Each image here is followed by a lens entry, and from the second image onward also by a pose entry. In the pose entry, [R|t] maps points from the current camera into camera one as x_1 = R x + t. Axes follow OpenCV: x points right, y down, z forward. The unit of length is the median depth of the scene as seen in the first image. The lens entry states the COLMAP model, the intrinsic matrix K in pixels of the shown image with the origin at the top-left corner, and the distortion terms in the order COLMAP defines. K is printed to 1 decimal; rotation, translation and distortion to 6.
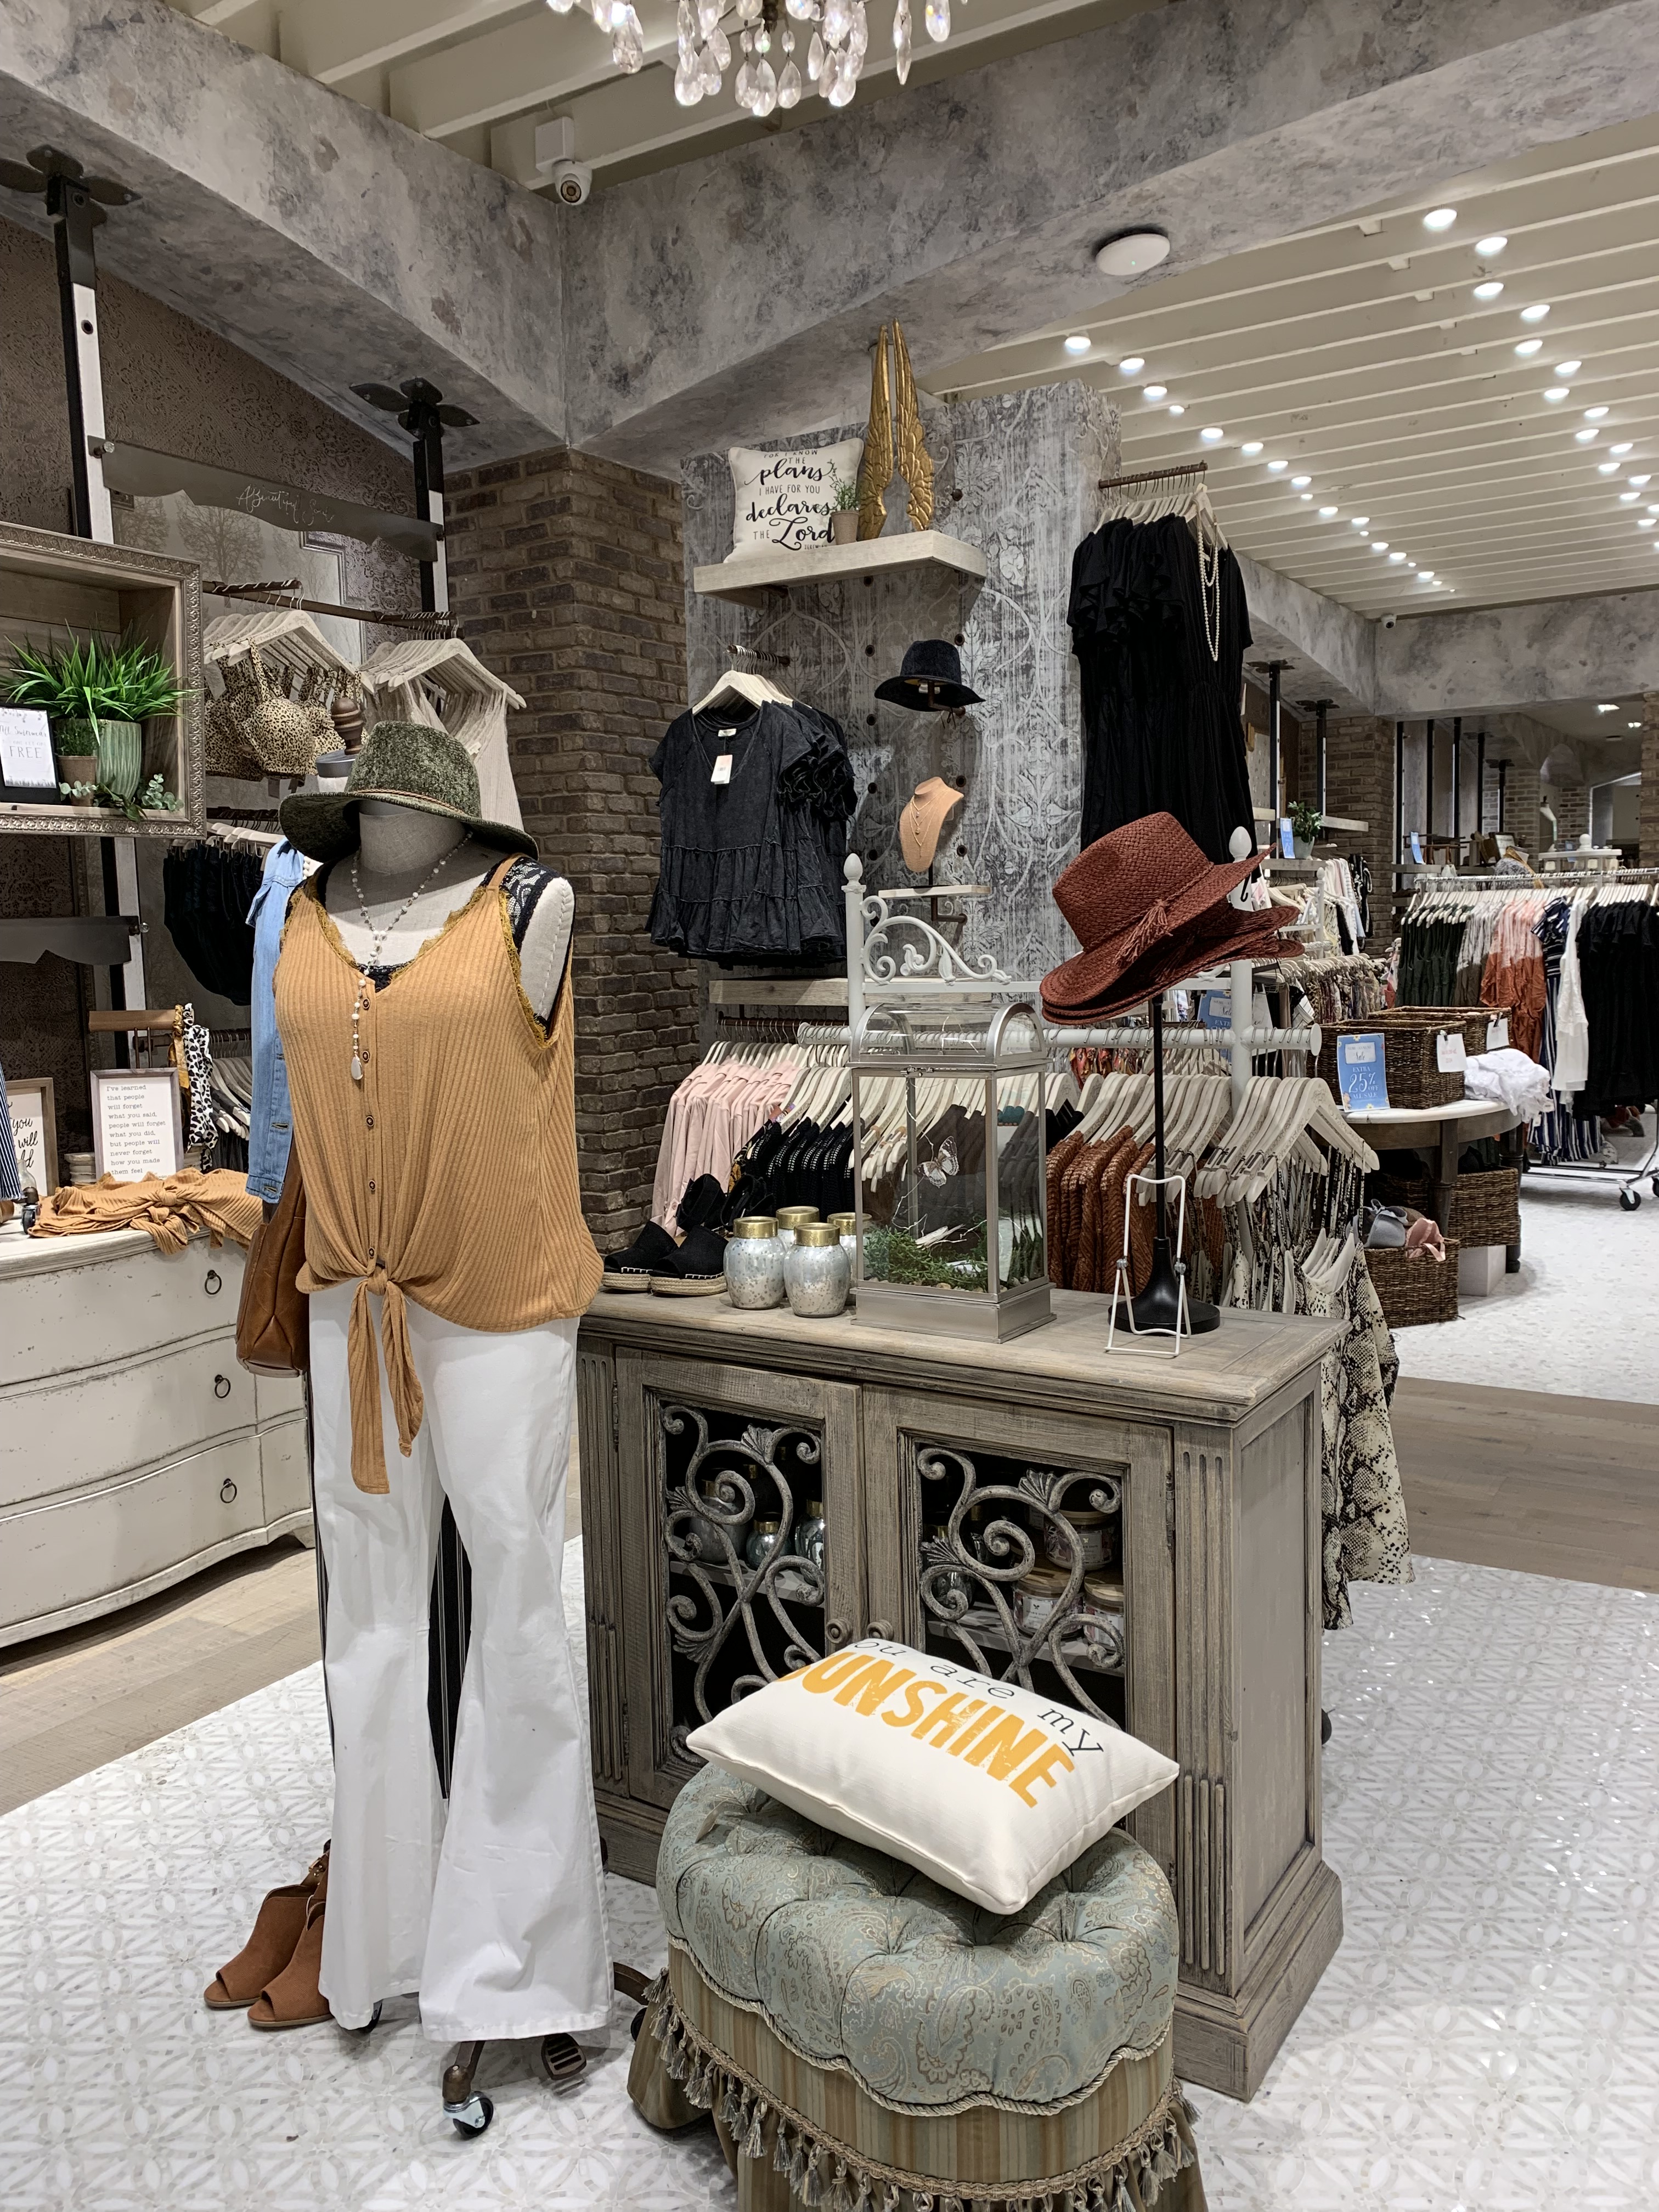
lens RADIAL K [[1653.6, 0, 831.1], [0, 1653.6, 1104.9], [0, 0, 1]] dist [0.008506, -0.008565]
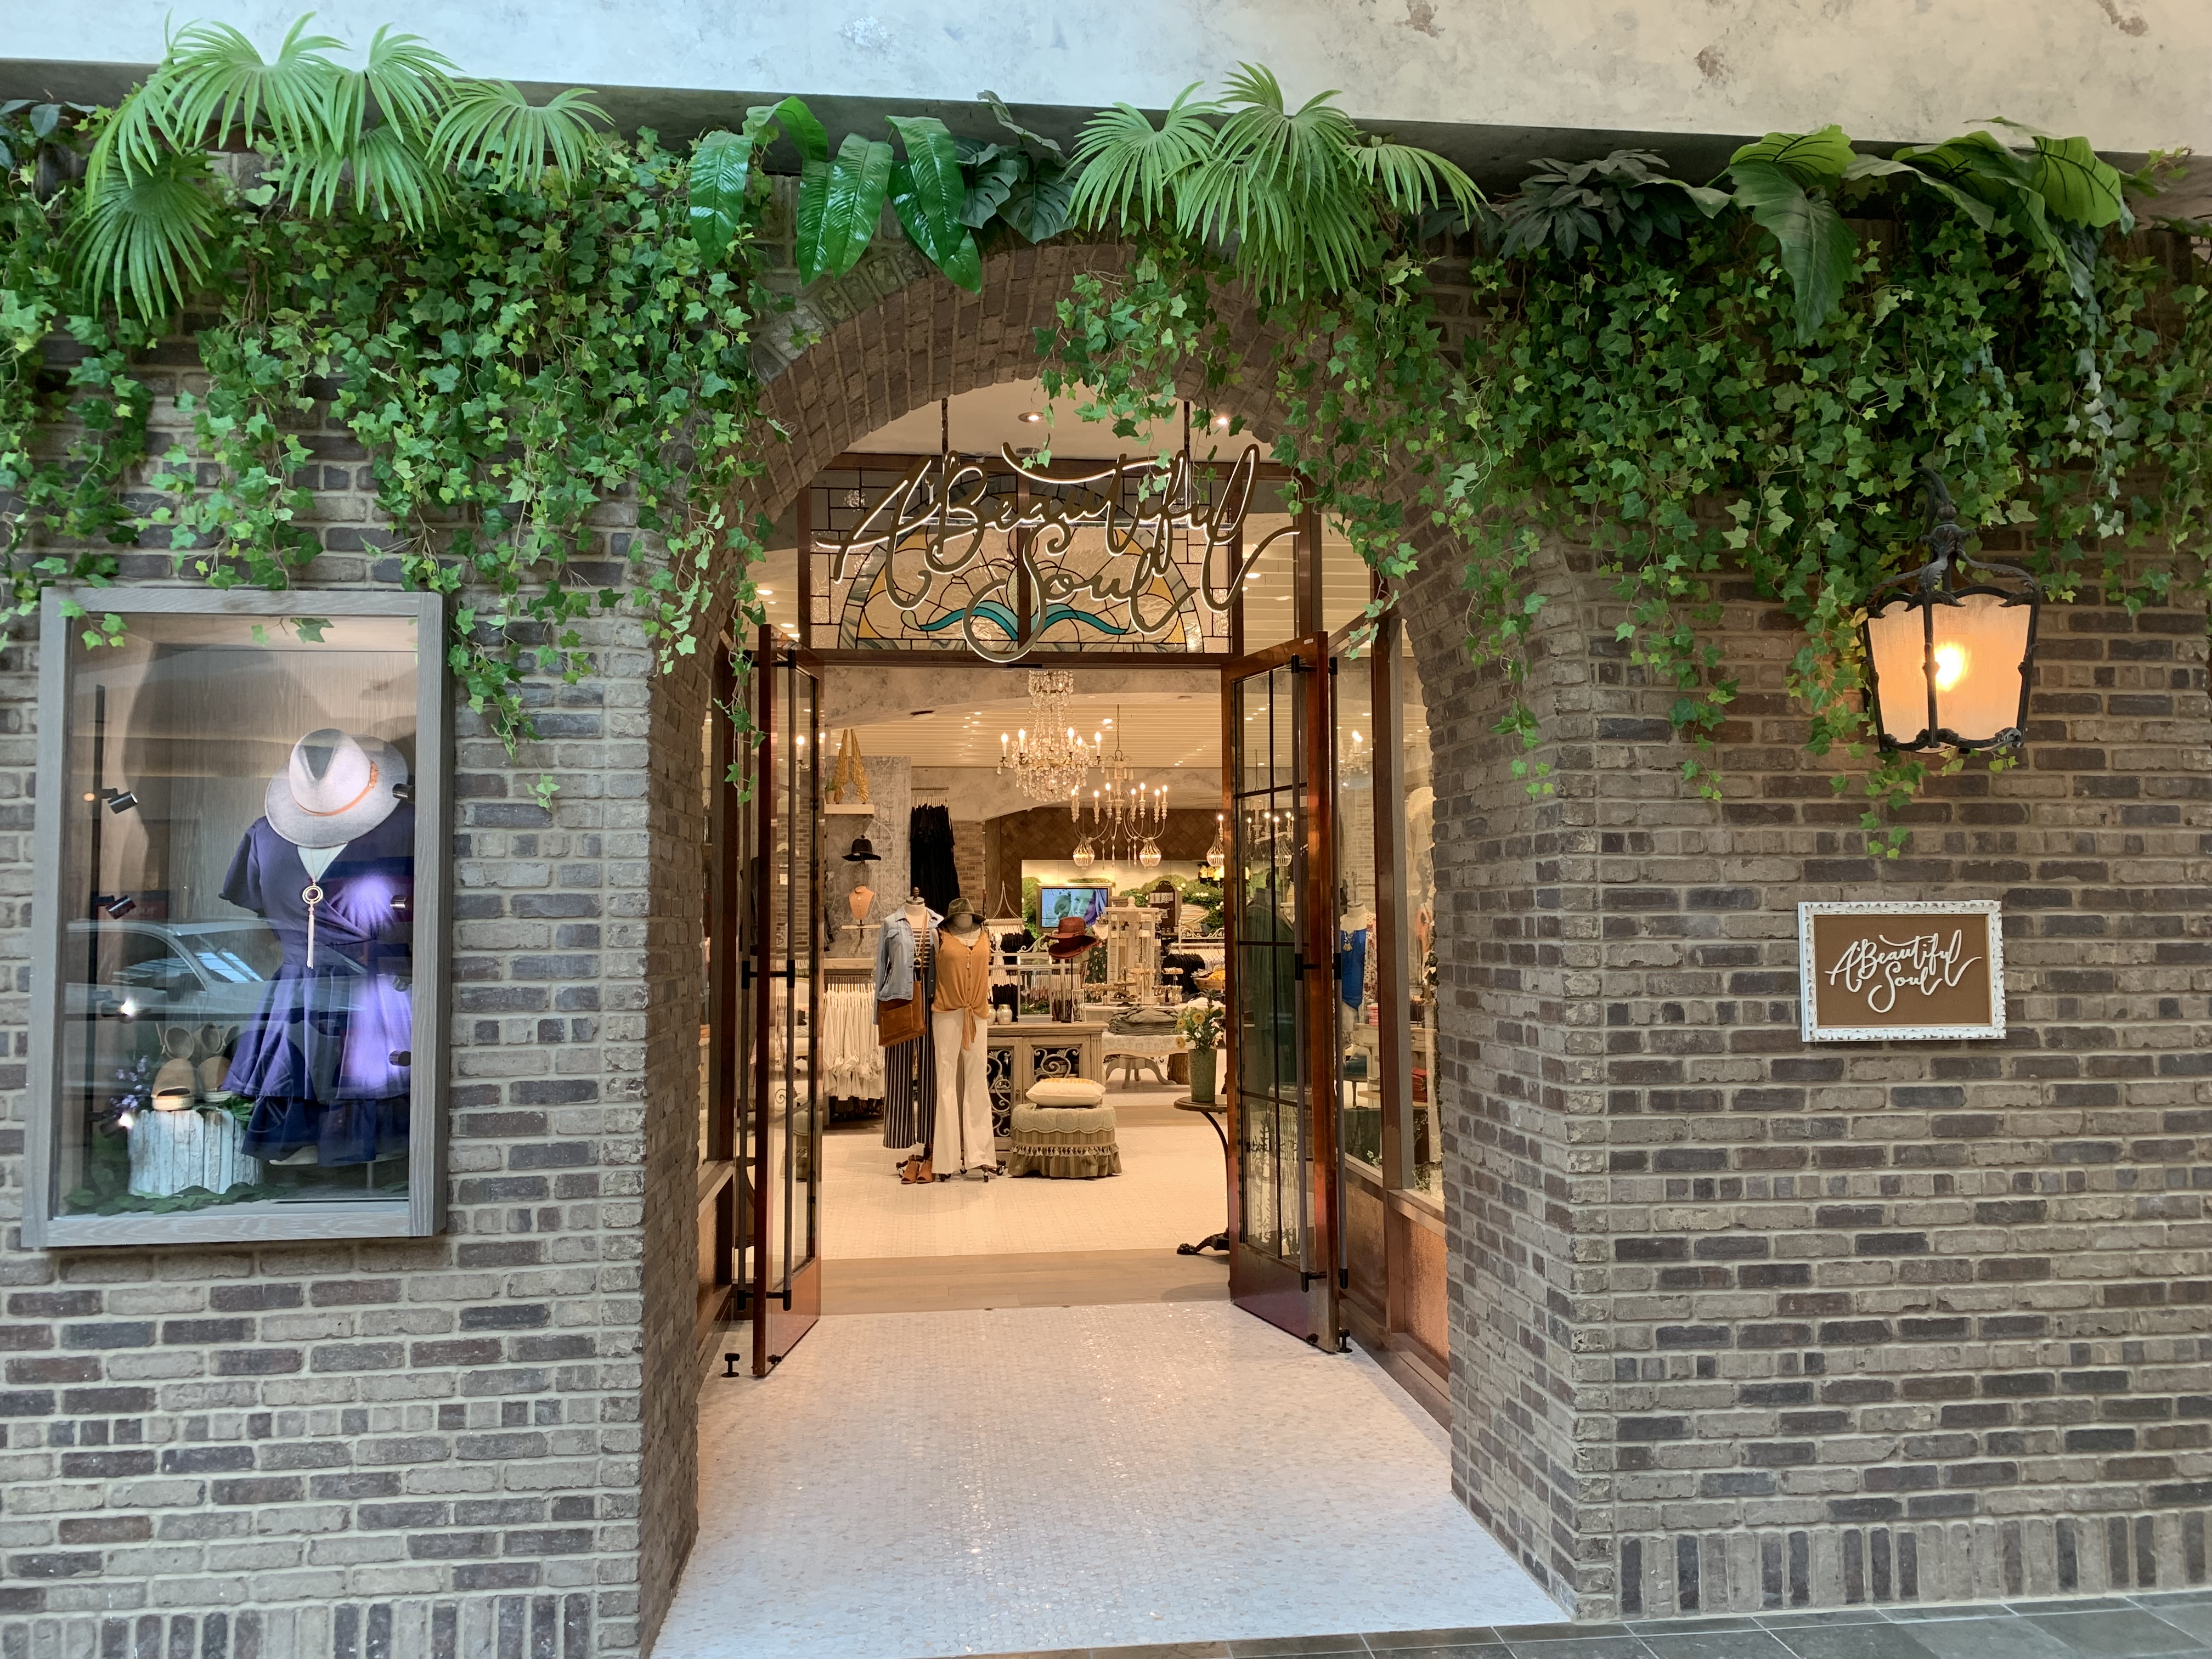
lens RADIAL K [[1653.6, 0, 1103.6], [0, 1653.6, 828.9], [0, 0, 1]] dist [0.008506, -0.008565]
pose [[0.767063, 0.056526, 0.639076, -2.819255], [0.054583, 0.986750, -0.152793, 0.314438], [-0.639245, 0.152085, 0.753814, -2.758525]]
